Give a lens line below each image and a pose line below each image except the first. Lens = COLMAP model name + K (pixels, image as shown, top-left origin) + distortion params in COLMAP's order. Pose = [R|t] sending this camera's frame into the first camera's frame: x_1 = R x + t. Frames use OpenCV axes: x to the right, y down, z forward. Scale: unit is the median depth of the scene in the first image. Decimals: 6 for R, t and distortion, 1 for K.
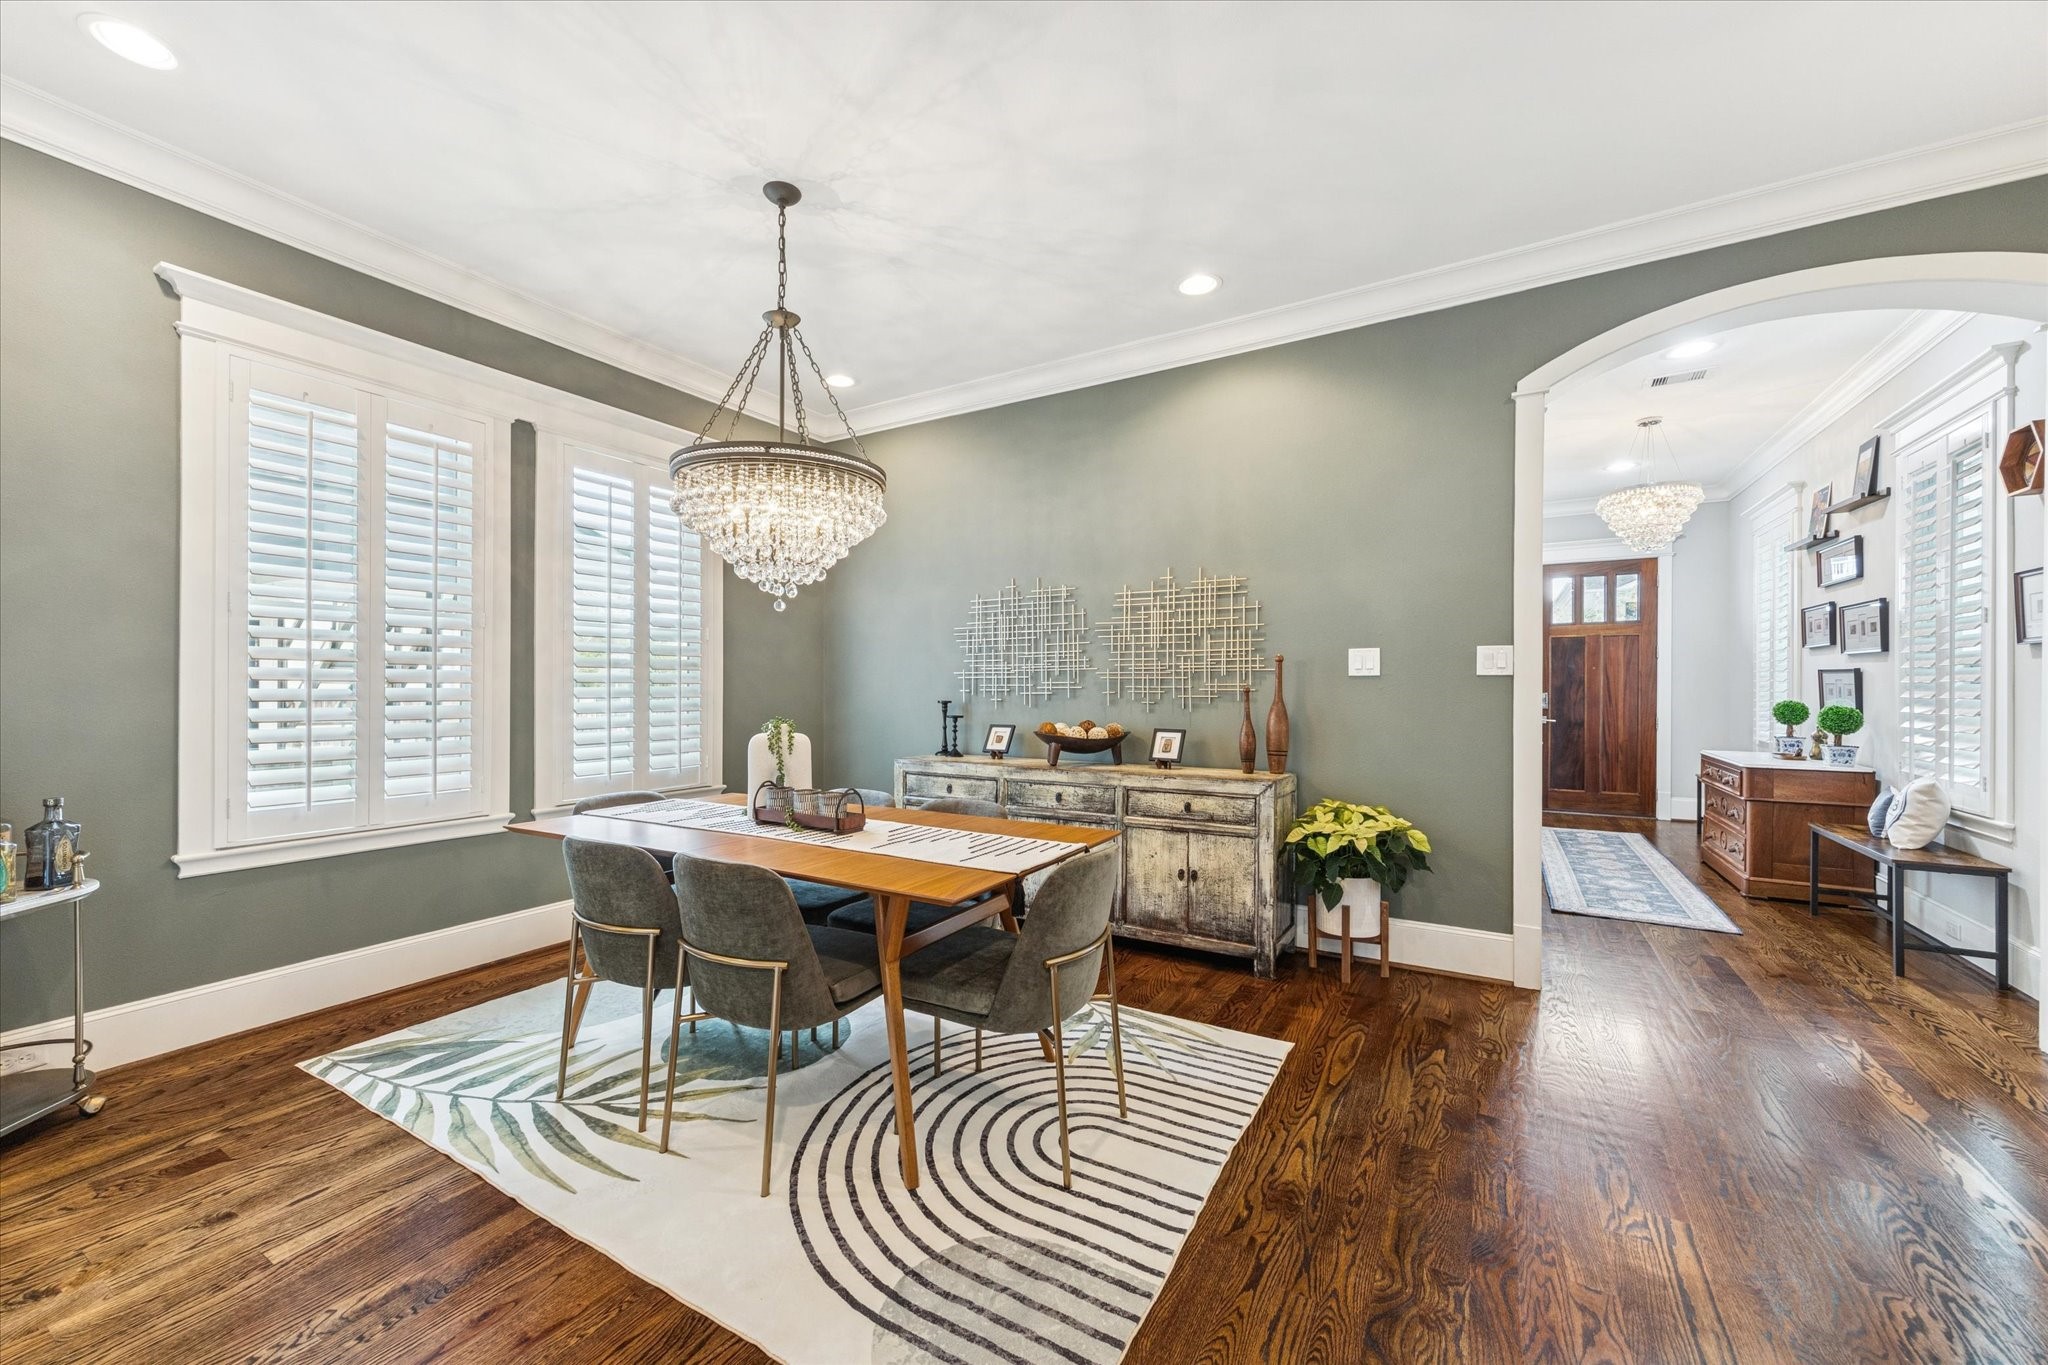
lens RADIAL K [[735.8, 0, 1024.4], [0, 735.8, 691.8], [0, 0, 1]] dist [0.010092, -0.000243]
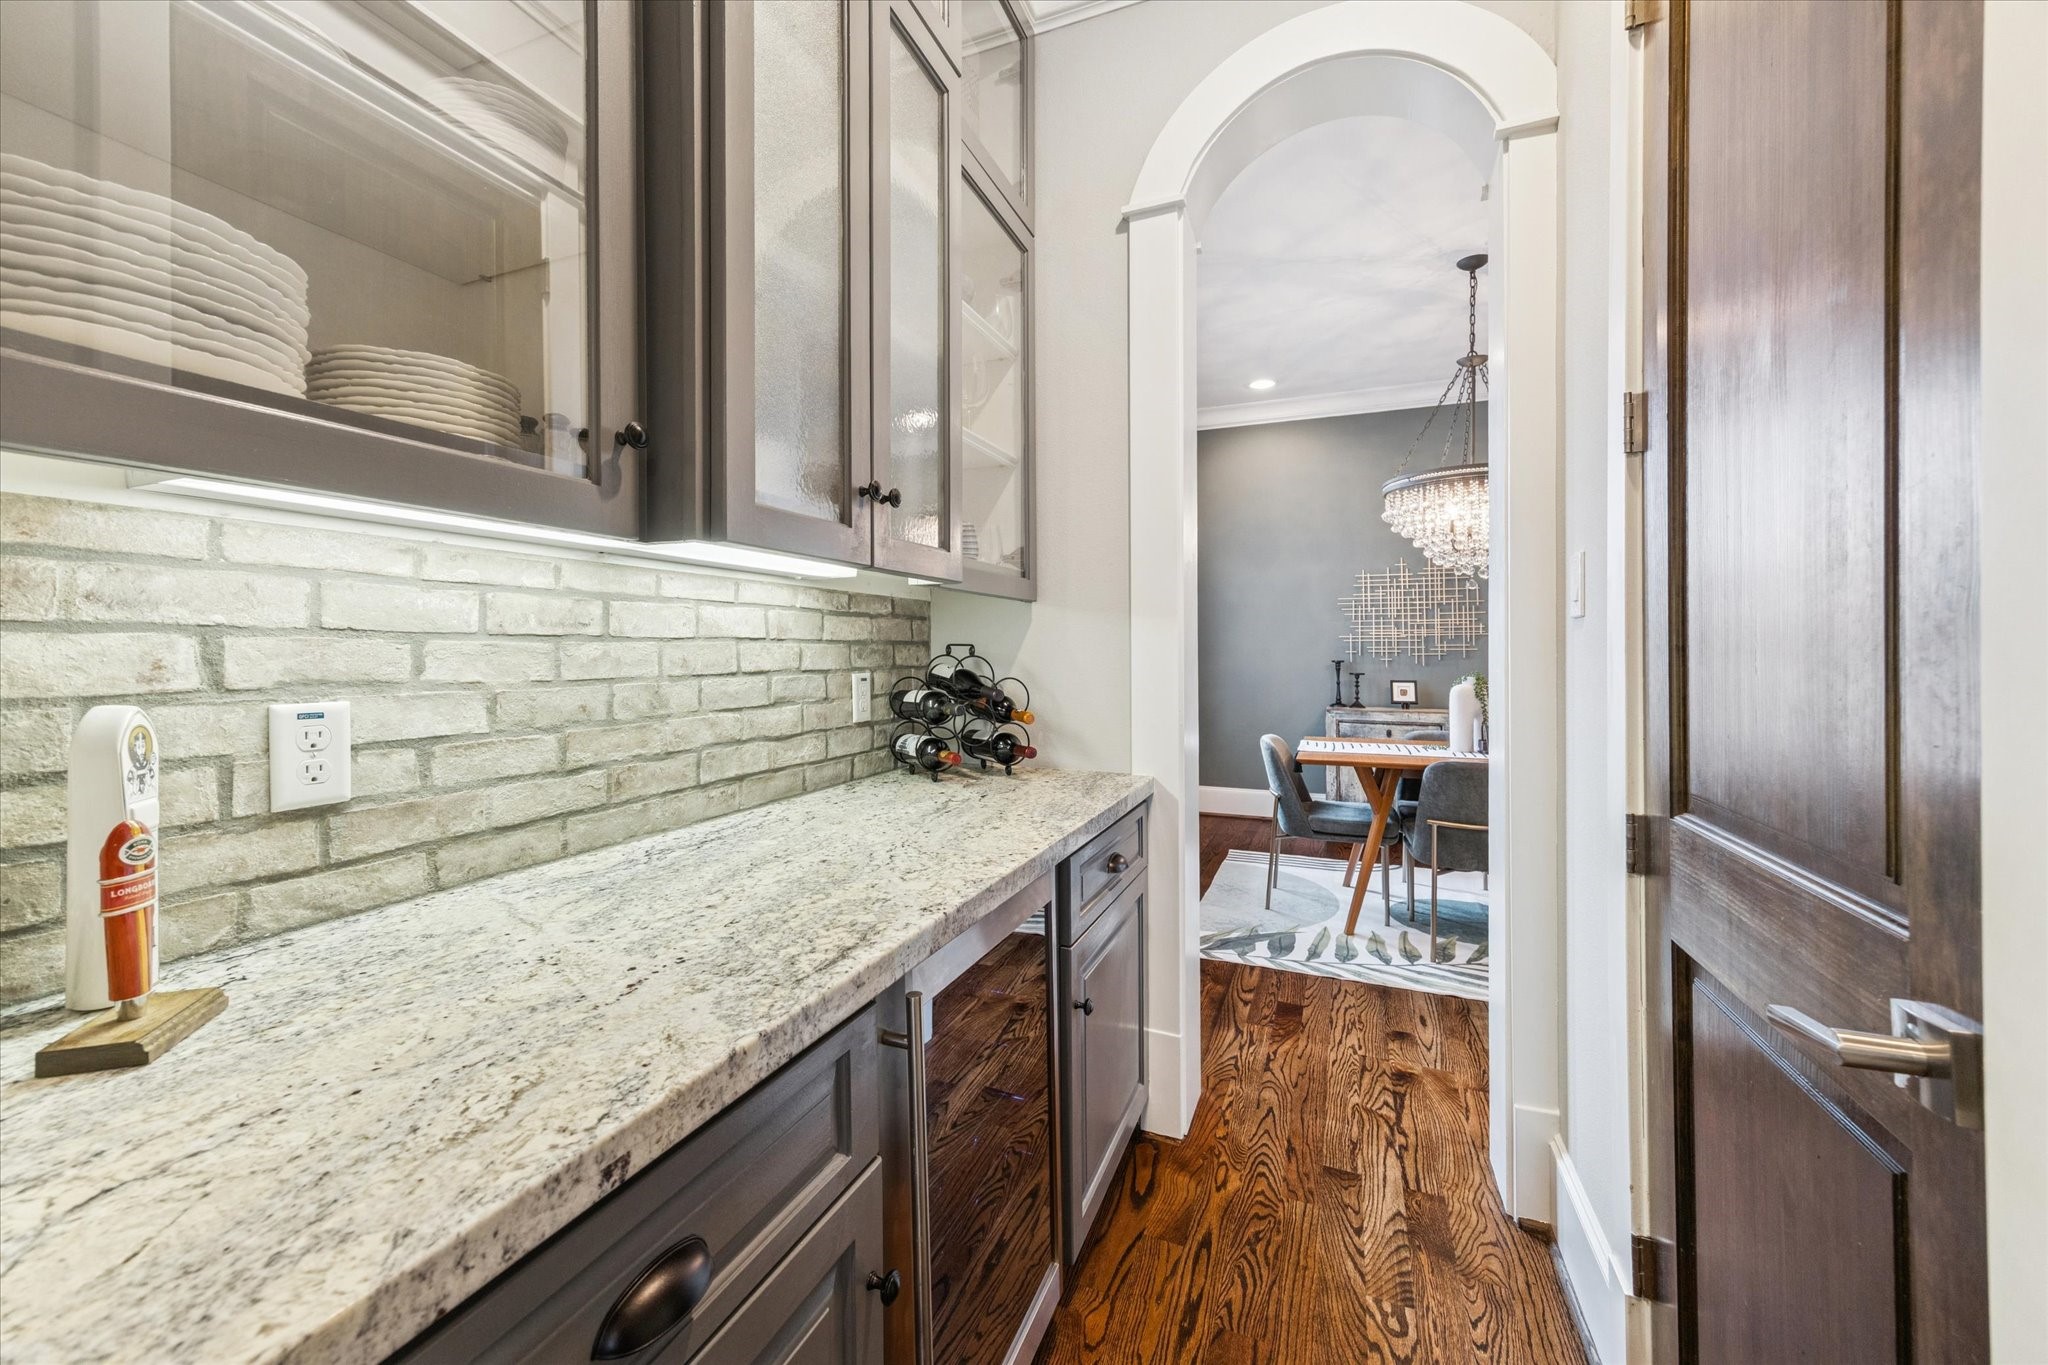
lens RADIAL K [[750.6, 0, 1021.1], [0, 750.6, 641.6], [0, 0, 1]] dist [0.001372, 0.000082]
pose [[0.989993, 0.009026, 0.140826, -1.292041], [-0.006745, 0.999838, -0.016661, 0.010158], [-0.140954, 0.015544, 0.989894, -0.179472]]
